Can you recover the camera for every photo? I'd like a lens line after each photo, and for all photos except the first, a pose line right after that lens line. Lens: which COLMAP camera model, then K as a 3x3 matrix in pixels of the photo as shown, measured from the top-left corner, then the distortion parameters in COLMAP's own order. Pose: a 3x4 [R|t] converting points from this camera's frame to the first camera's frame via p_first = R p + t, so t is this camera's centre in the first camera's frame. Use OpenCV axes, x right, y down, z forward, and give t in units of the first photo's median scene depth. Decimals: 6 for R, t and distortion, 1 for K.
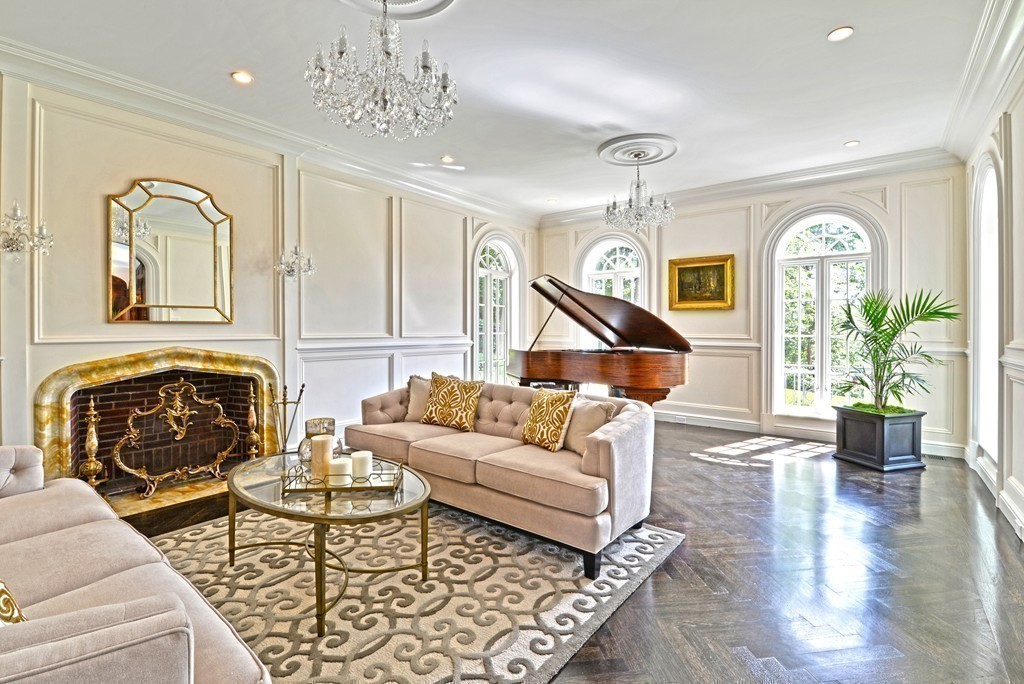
lens RADIAL K [[460.0, 0, 502.2], [0, 460.0, 327.4], [0, 0, 1]] dist [0.001261, -0.000064]
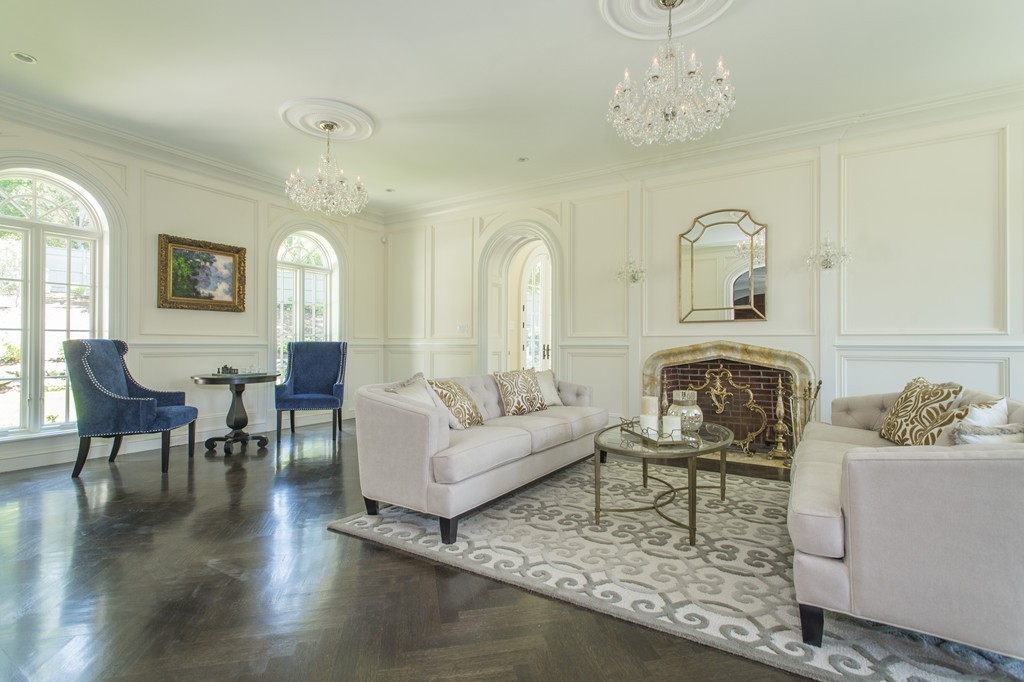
lens RADIAL K [[473.8, 0, 511.9], [0, 473.8, 343.4], [0, 0, 1]] dist [-0.012297, -0.000420]
pose [[0.109395, -0.004842, -0.993987, 0.534176], [-0.002355, 0.999984, -0.005131, 0.059704], [0.993996, 0.002902, 0.109382, 0.293879]]
